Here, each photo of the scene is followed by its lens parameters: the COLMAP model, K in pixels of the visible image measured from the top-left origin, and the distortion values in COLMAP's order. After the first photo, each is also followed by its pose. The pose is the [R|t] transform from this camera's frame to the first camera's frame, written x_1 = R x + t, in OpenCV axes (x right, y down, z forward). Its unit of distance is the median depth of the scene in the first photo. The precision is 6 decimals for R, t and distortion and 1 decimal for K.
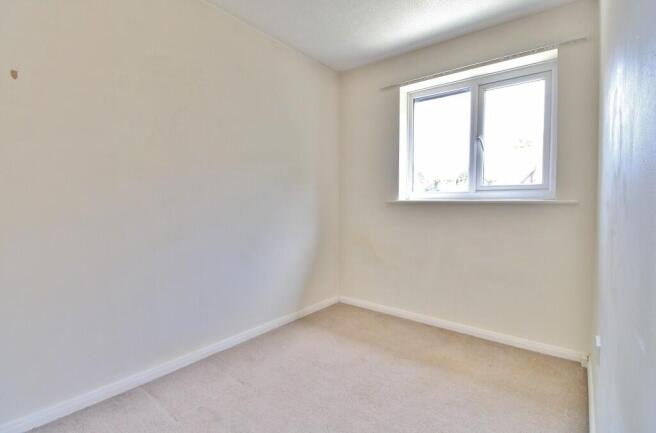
lens RADIAL K [[307.8, 0, 327.9], [0, 307.8, 215.9], [0, 0, 1]] dist [-0.001360, -0.007811]
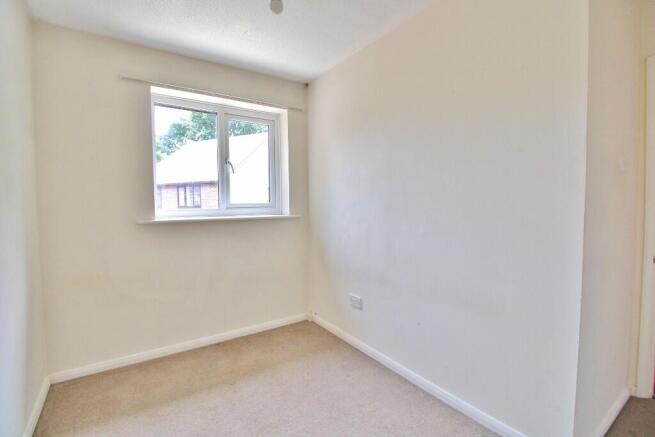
lens RADIAL K [[307.3, 0, 323.1], [0, 307.3, 219.5], [0, 0, 1]] dist [-0.001360, -0.007811]
pose [[0.295325, -0.054843, 0.953821, -0.475689], [0.055644, 0.997644, 0.040134, -0.066497], [-0.953775, 0.041222, 0.297681, 0.342948]]
